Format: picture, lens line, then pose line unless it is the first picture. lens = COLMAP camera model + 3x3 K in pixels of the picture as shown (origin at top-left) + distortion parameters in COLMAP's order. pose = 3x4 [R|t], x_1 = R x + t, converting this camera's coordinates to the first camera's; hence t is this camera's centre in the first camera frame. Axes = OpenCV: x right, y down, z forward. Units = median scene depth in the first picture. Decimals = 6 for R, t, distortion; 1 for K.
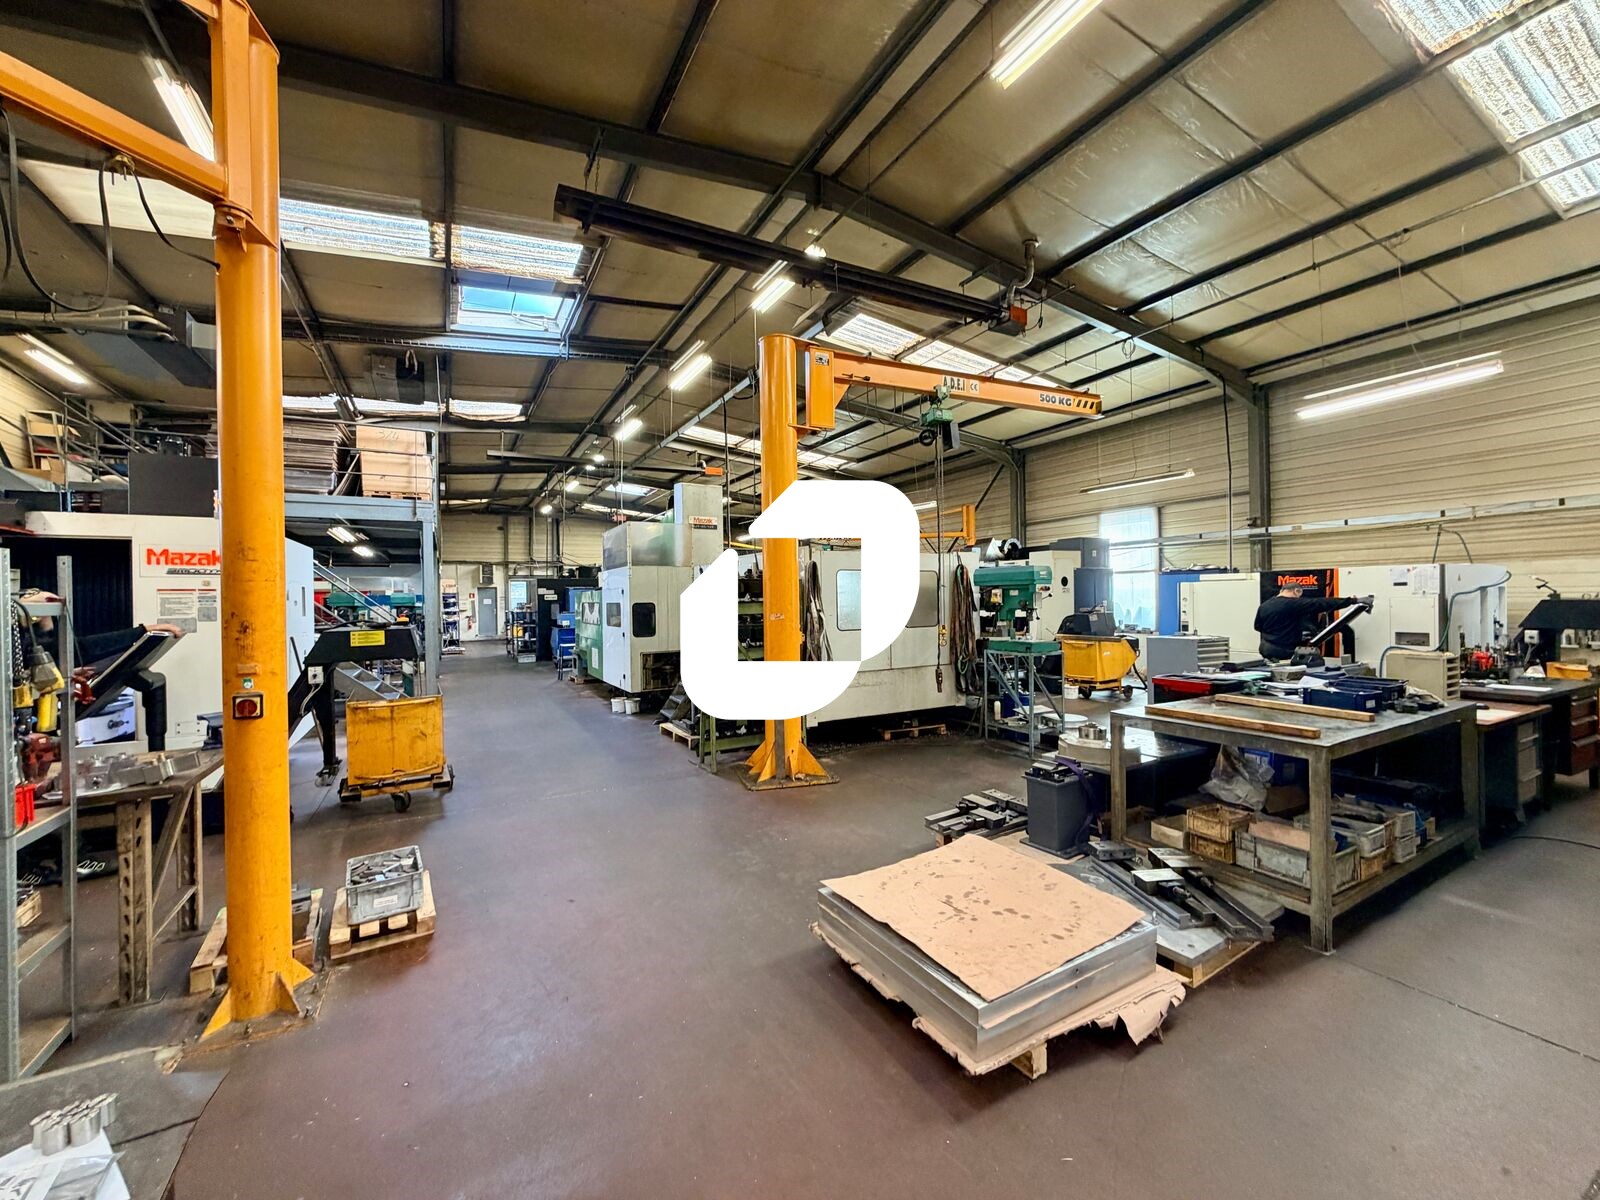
lens RADIAL K [[634.4, 0, 800.5], [0, 634.4, 597.9], [0, 0, 1]] dist [-0.001833, 0.001477]
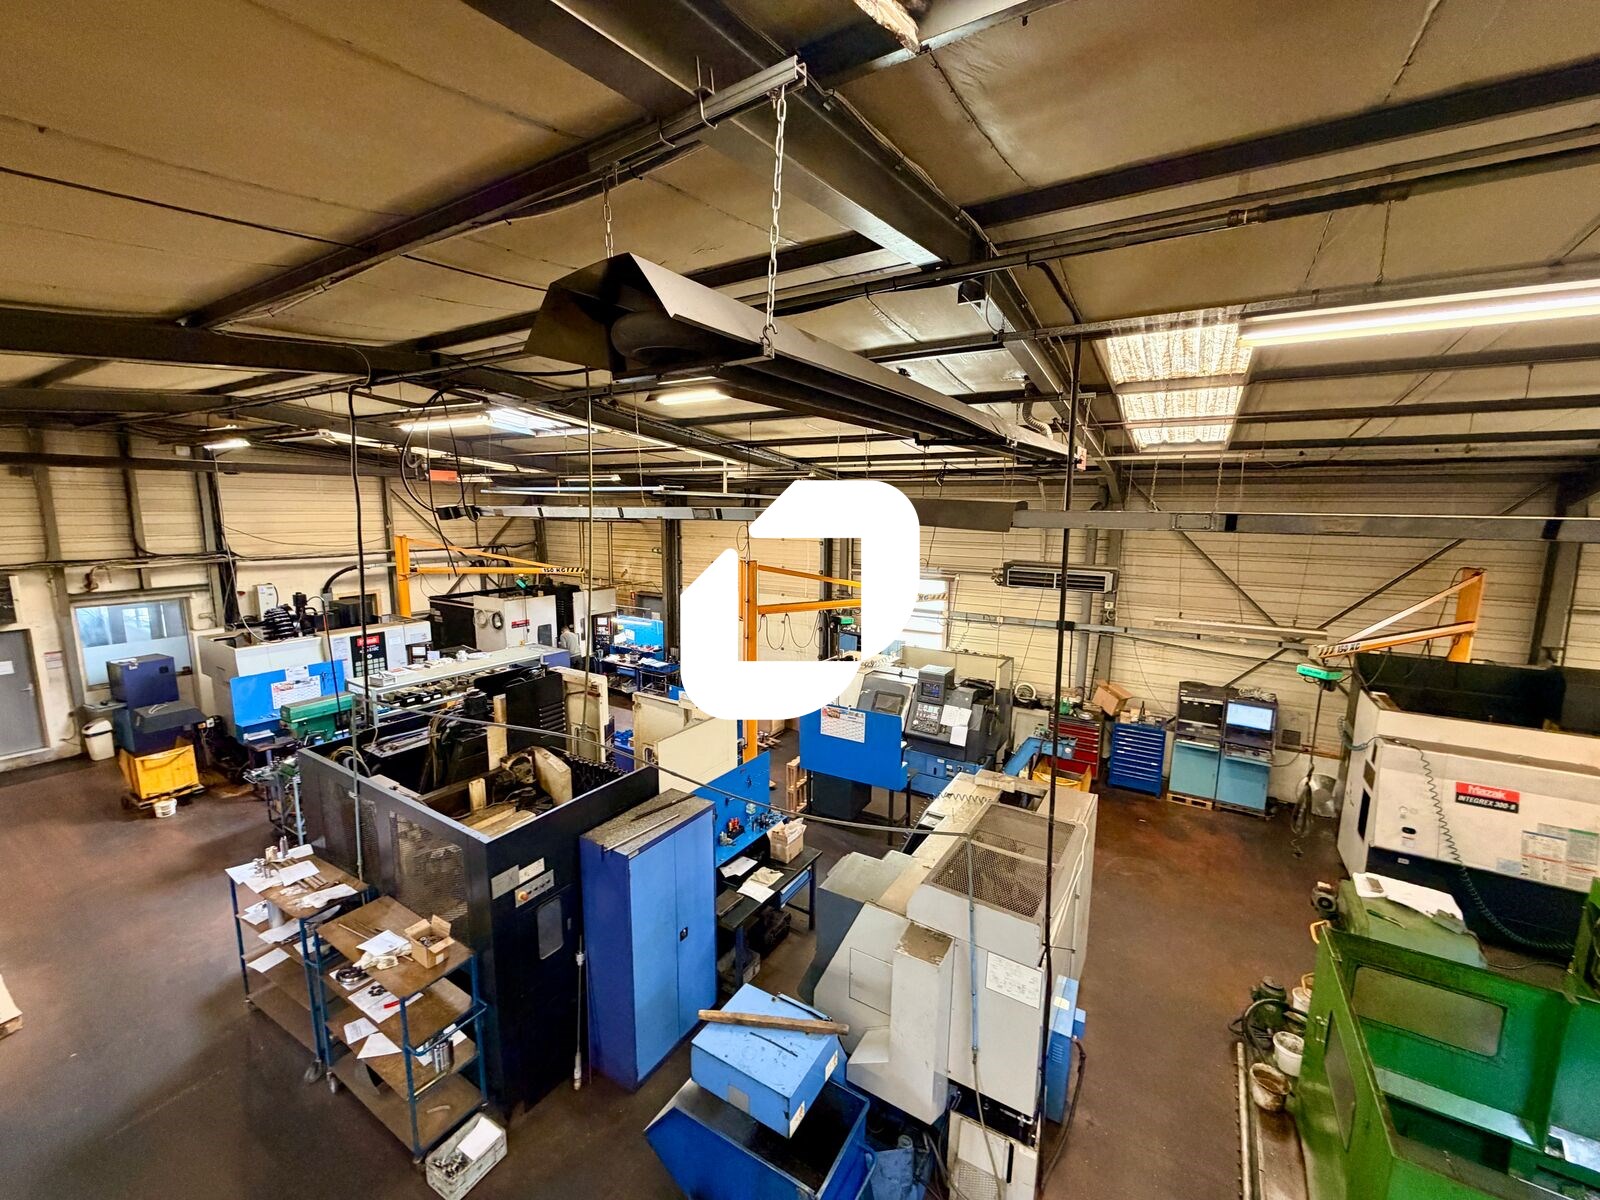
lens RADIAL K [[634.4, 0, 796.9], [0, 634.4, 597.6], [0, 0, 1]] dist [-0.001833, 0.001477]
pose [[0.877037, -0.044660, 0.478343, -0.263009], [-0.021520, 0.991019, 0.131982, -0.098002], [-0.479941, -0.126047, 0.868199, 0.462775]]
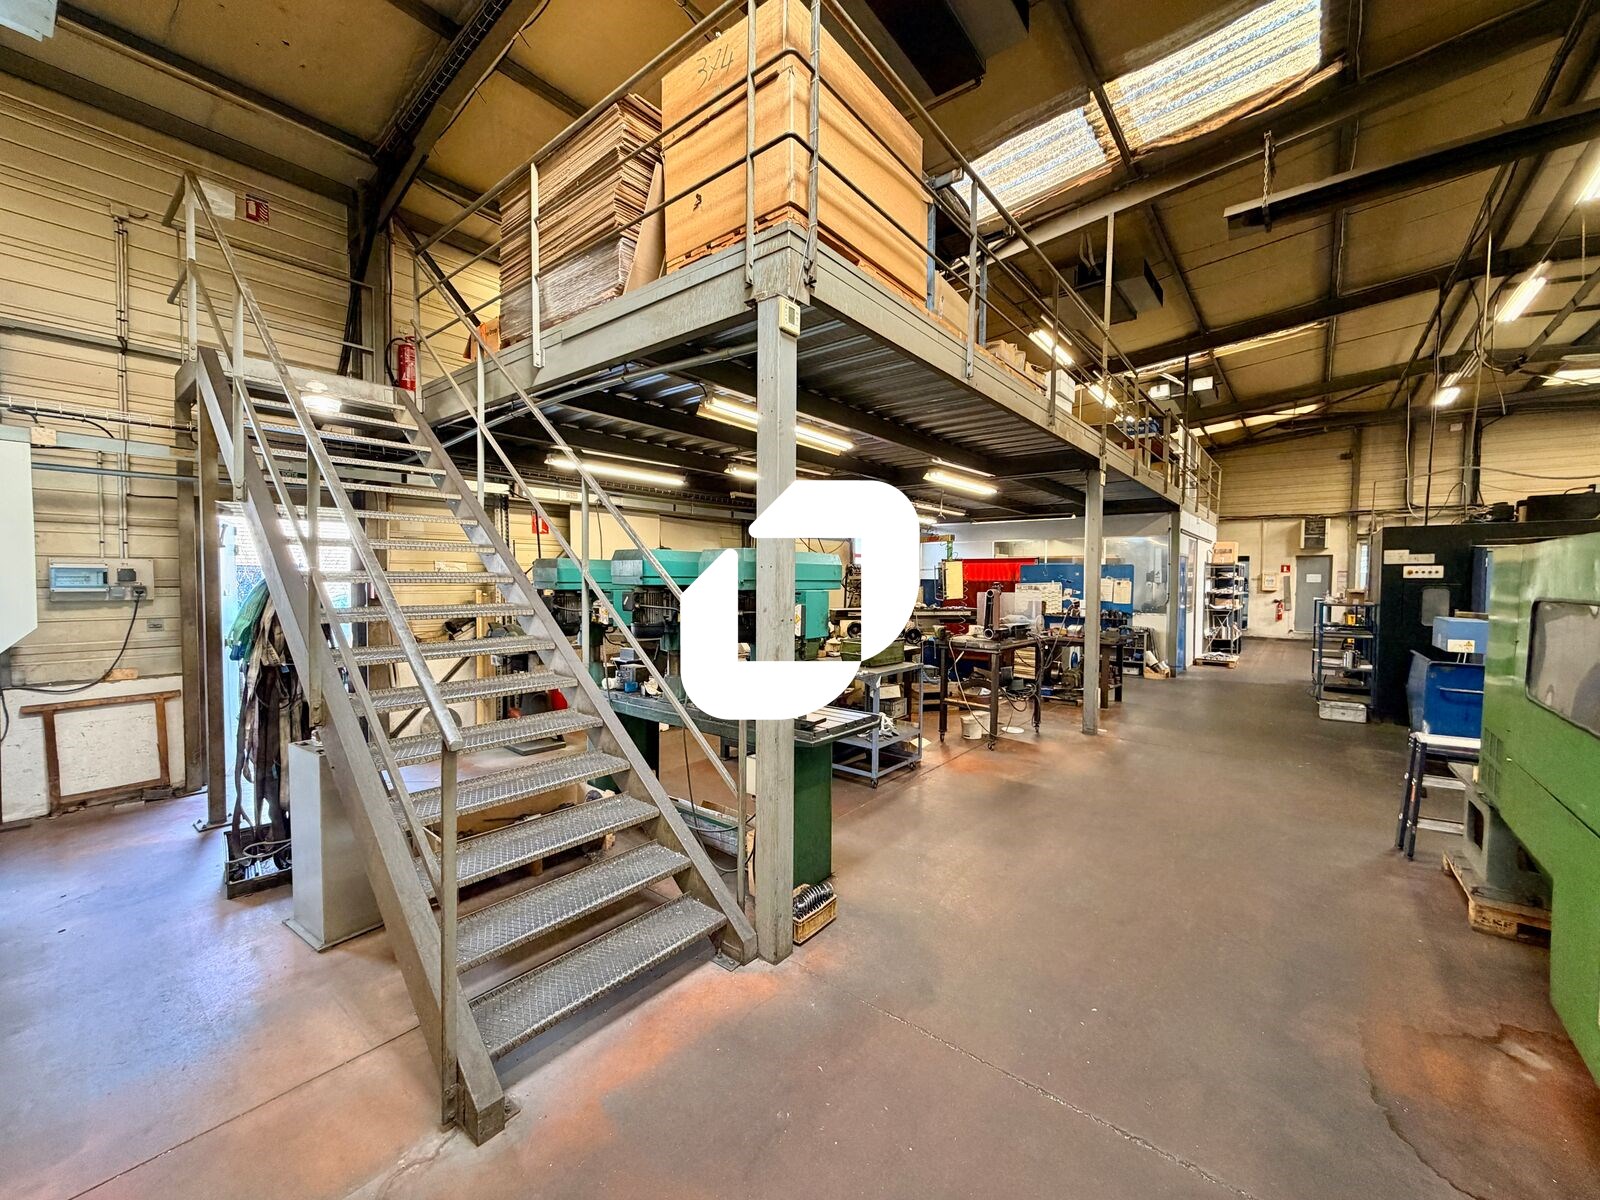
lens RADIAL K [[634.4, 0, 788.1], [0, 634.4, 601.6], [0, 0, 1]] dist [-0.001833, 0.001477]
pose [[0.363191, 0.053957, -0.930151, -0.103838], [-0.010088, 0.998491, 0.053982, 0.000122], [0.931660, -0.010223, 0.363187, 0.301436]]
